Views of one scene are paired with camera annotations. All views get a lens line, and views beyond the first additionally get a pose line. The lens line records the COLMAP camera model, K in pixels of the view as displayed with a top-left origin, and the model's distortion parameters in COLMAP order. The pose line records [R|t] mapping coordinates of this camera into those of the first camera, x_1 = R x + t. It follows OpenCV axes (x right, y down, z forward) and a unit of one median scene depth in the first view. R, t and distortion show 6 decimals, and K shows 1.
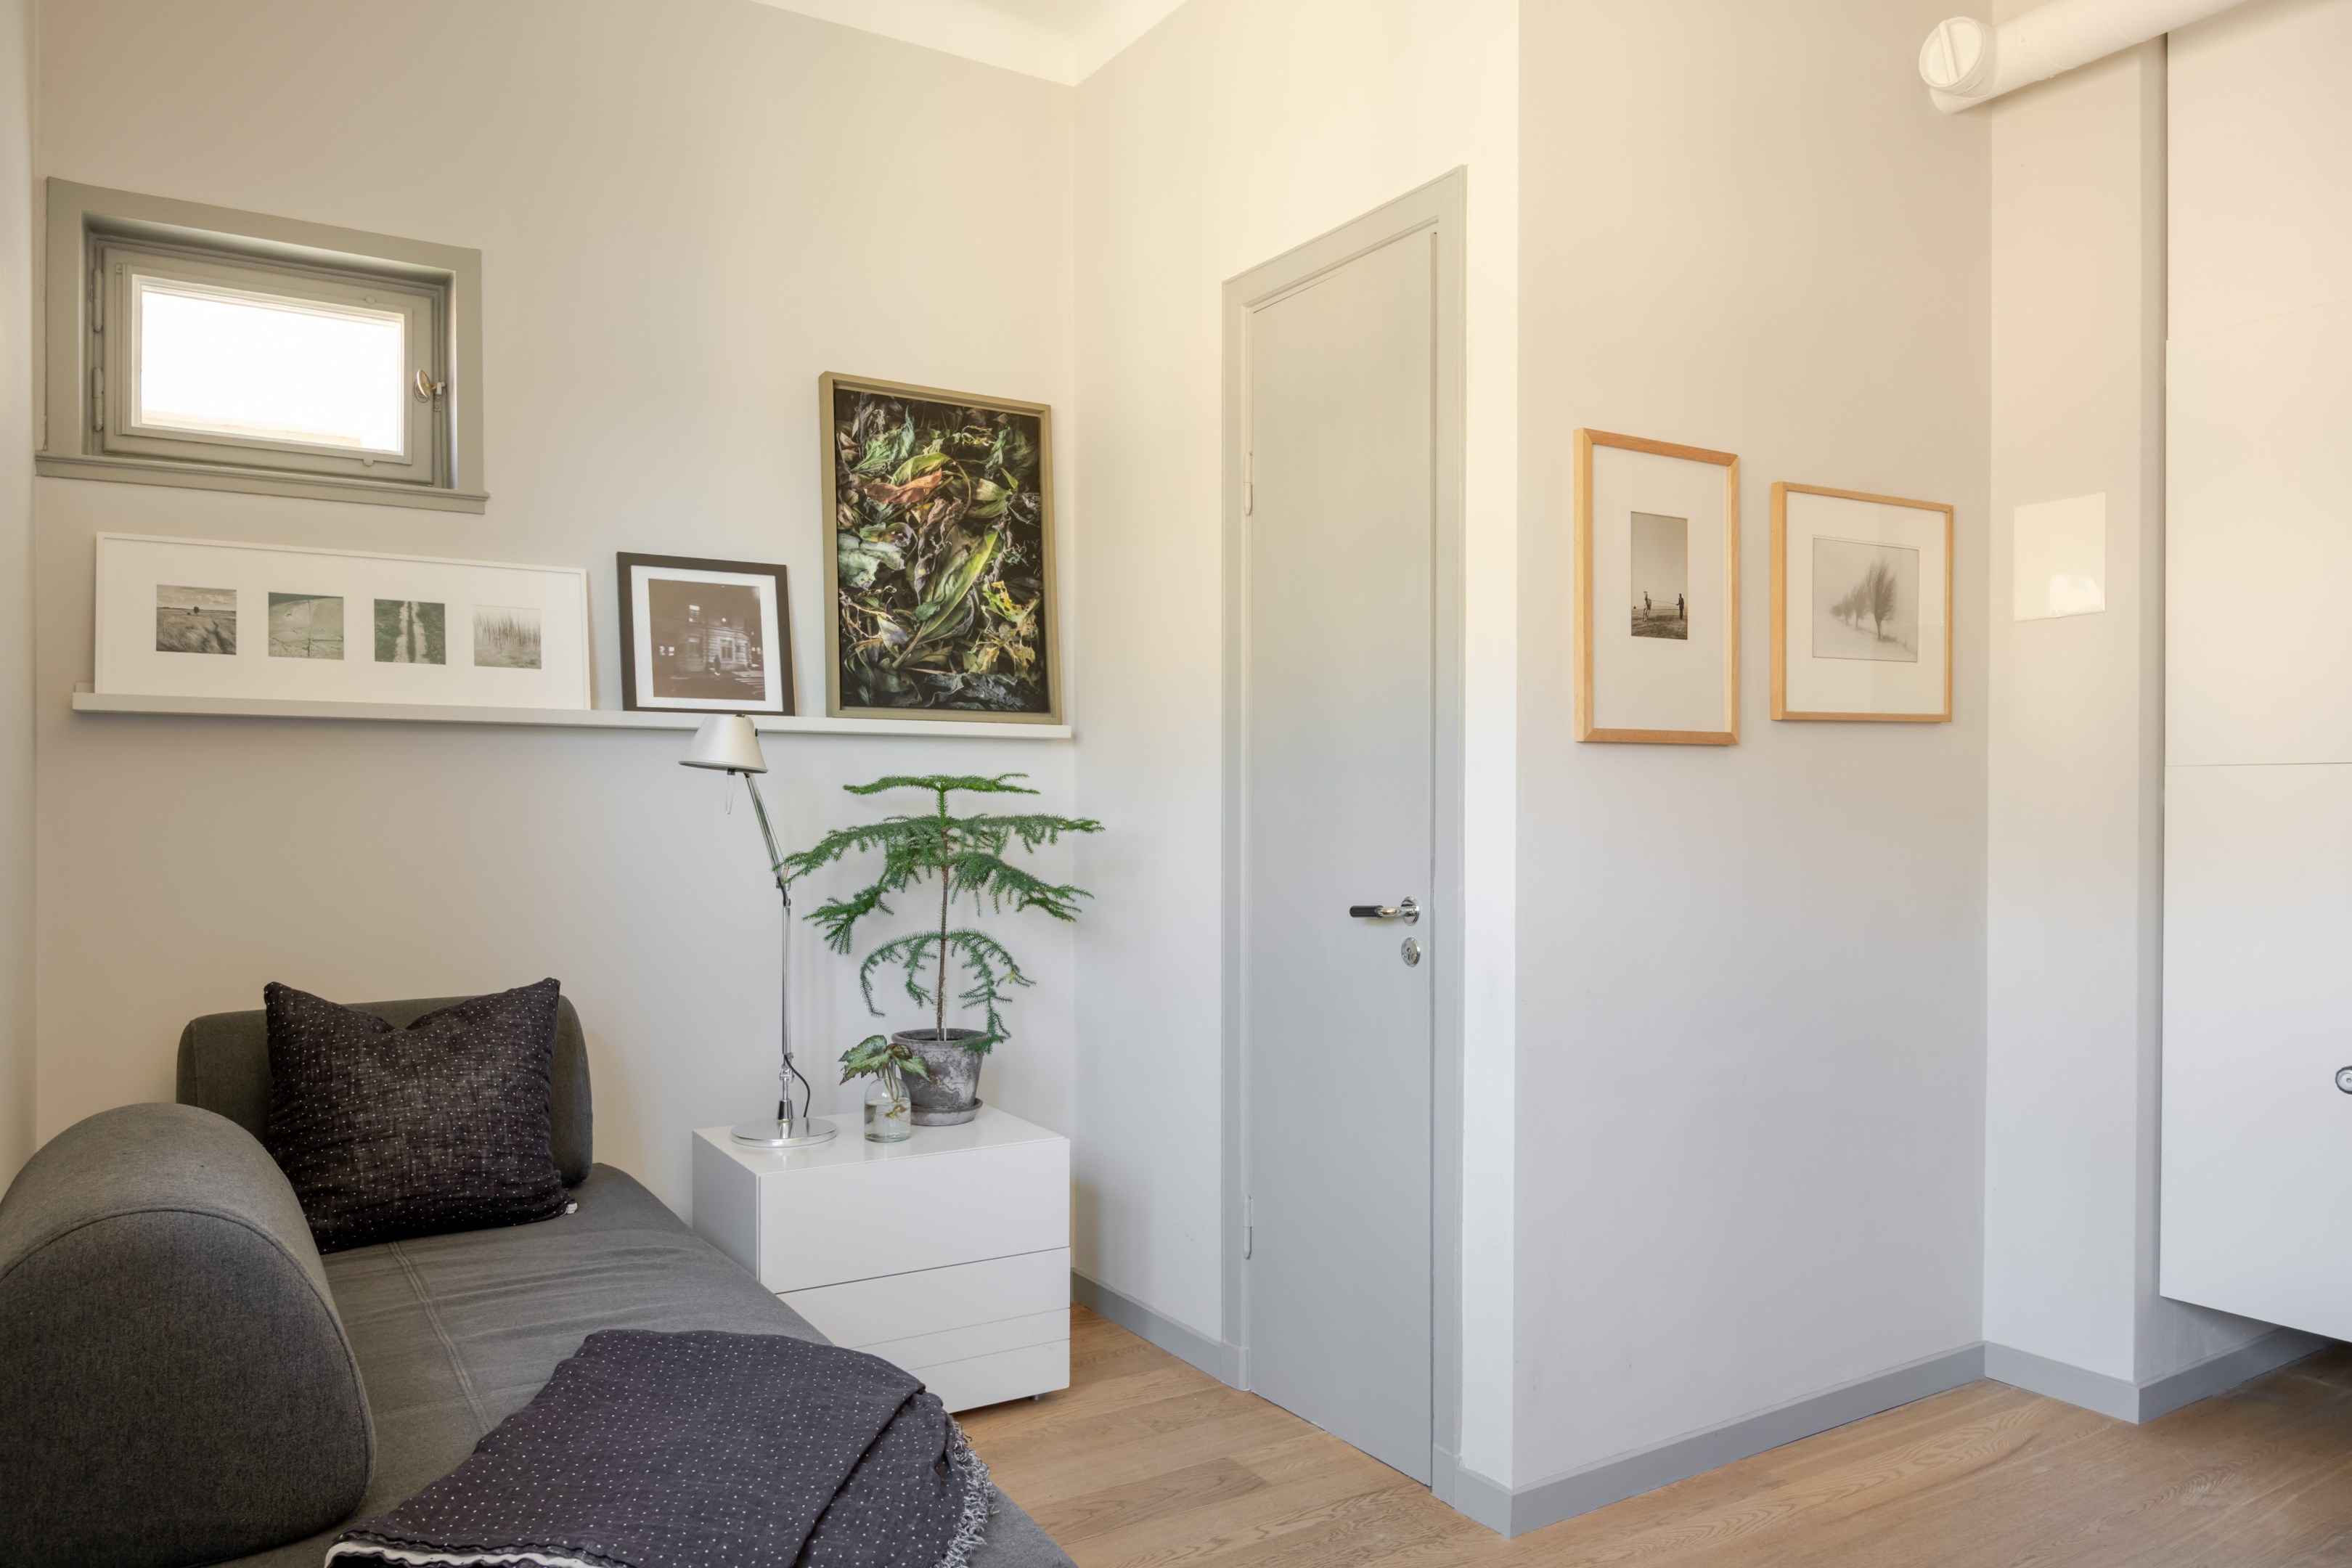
lens RADIAL K [[1563.8, 0, 1176.0], [0, 1563.8, 784.0], [0, 0, 1]] dist [0.001893, 0.001390]
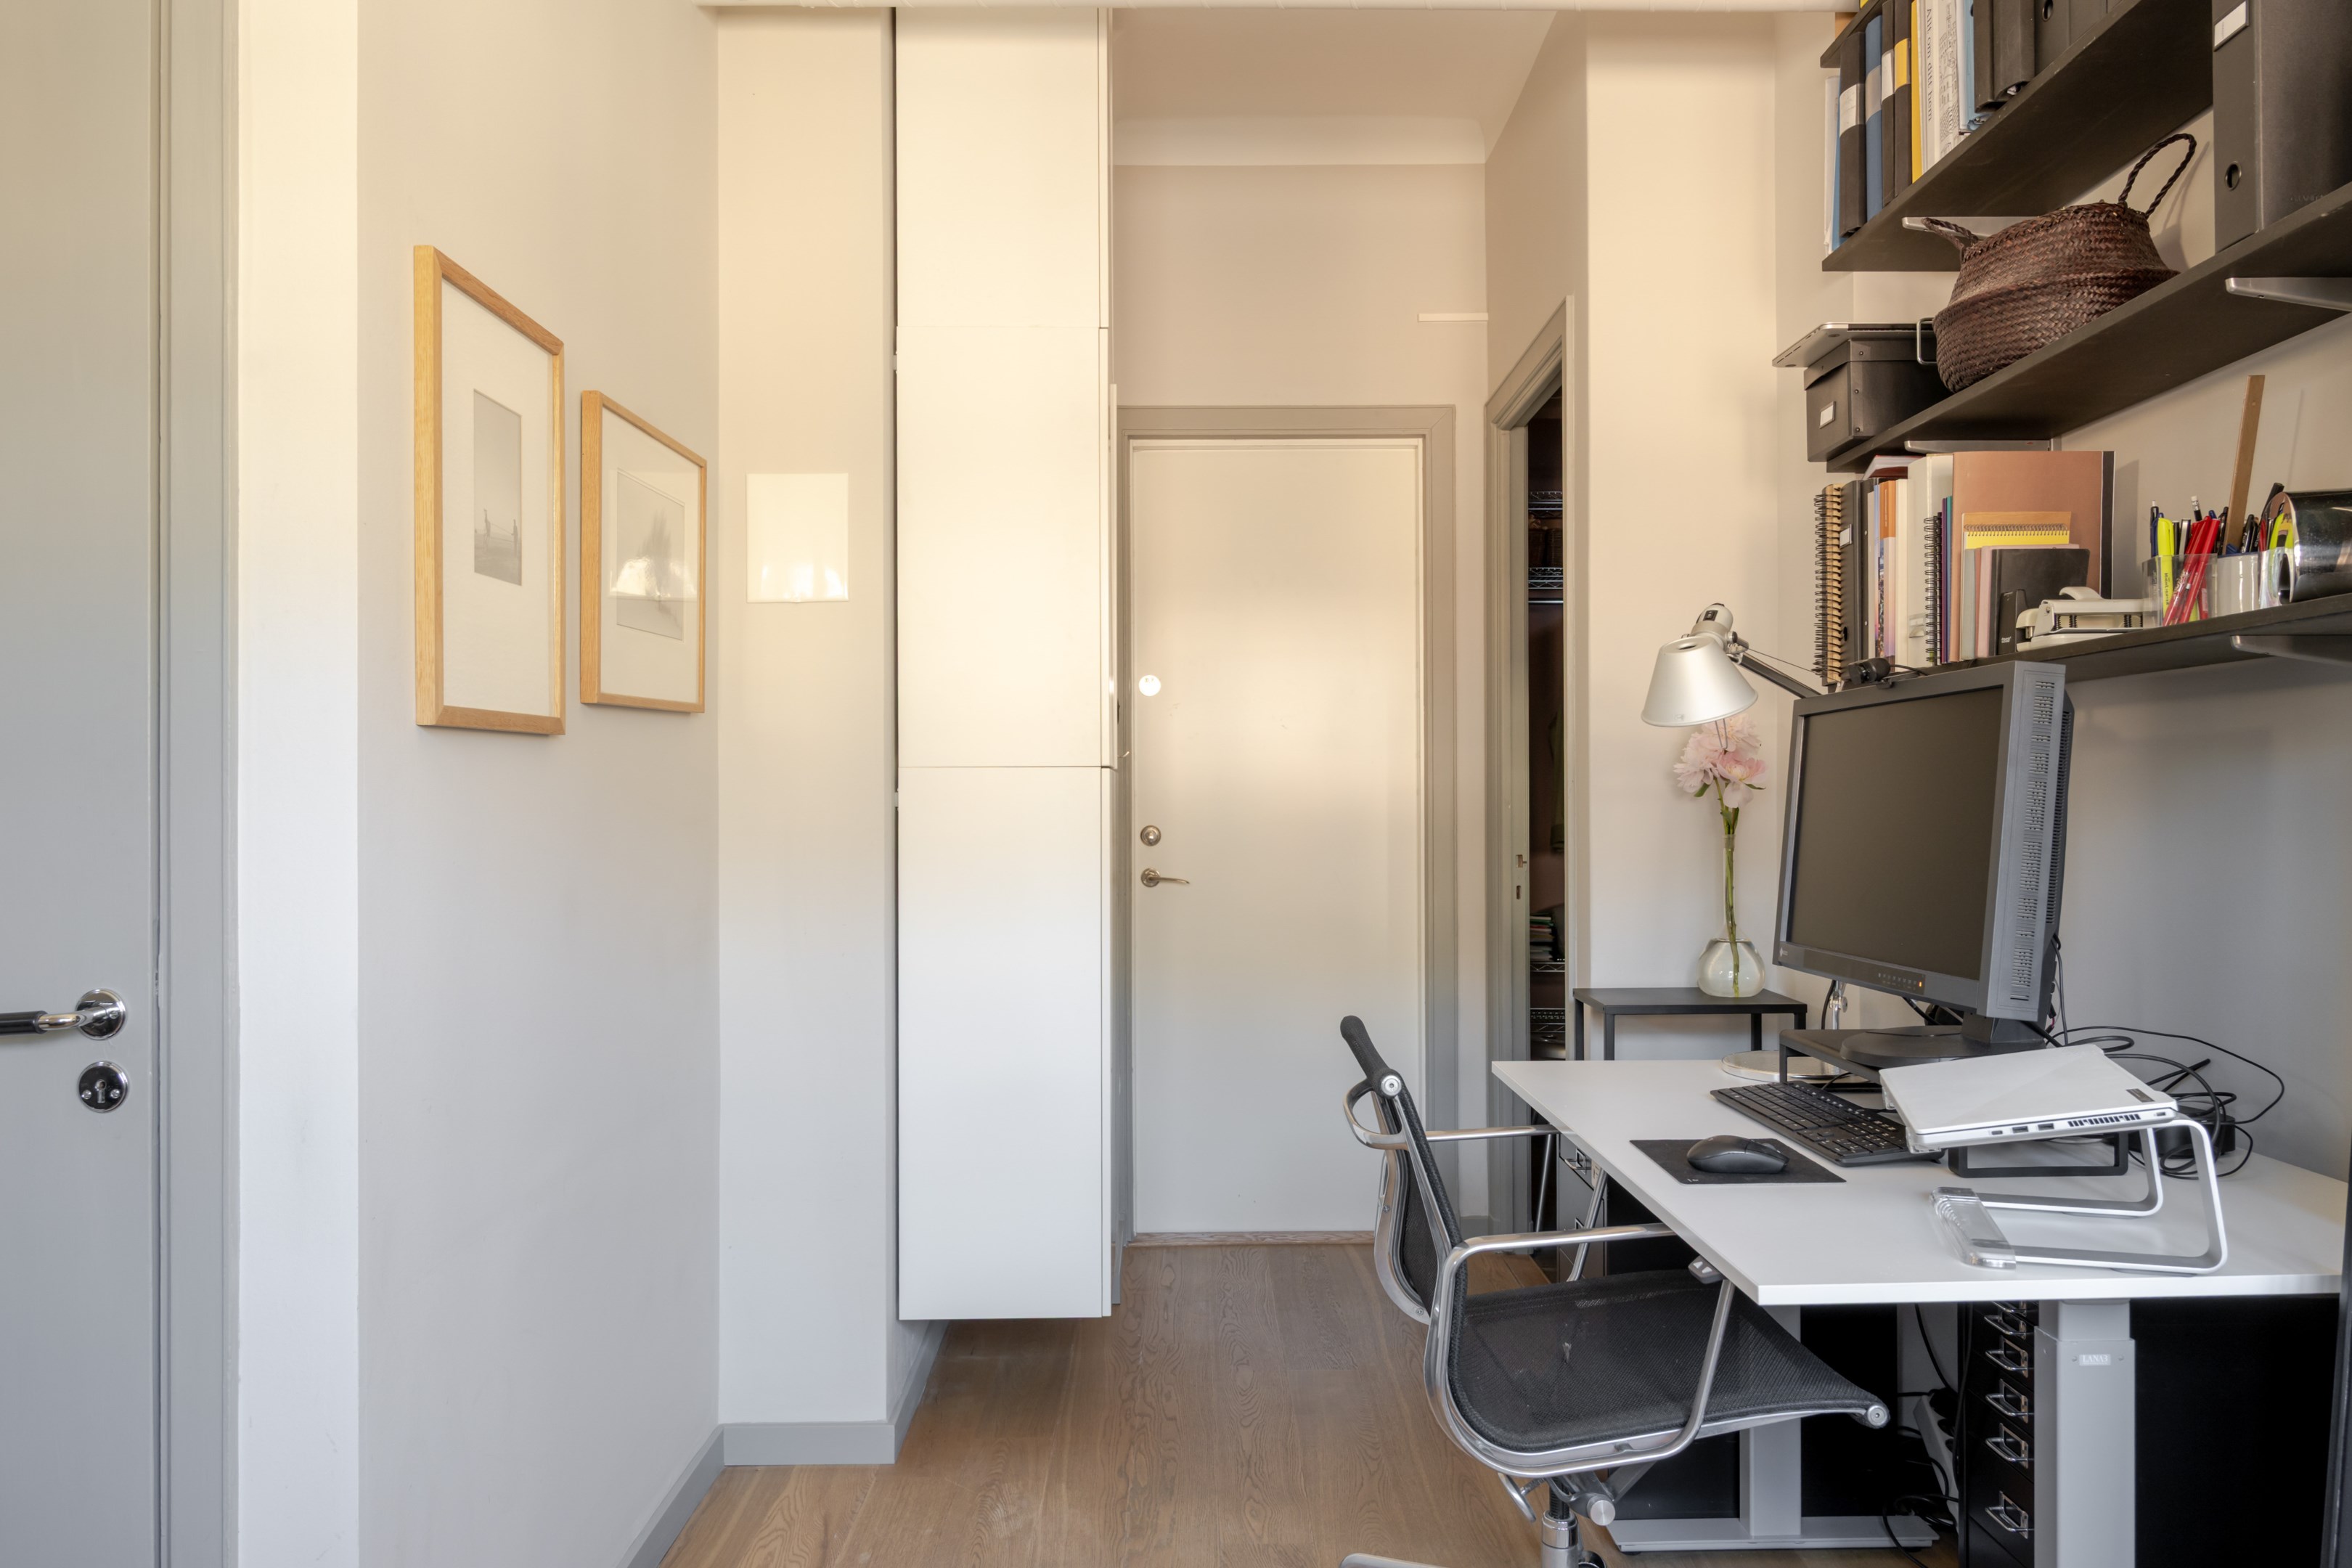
lens RADIAL K [[1644.9, 0, 1178.5], [0, 1644.9, 768.7], [0, 0, 1]] dist [0.002793, 0.000030]
pose [[0.534196, 0.006234, 0.845338, -0.134052], [-0.003284, 0.999981, -0.005299, -0.005454], [-0.845354, 0.000055, 0.534206, 0.319915]]
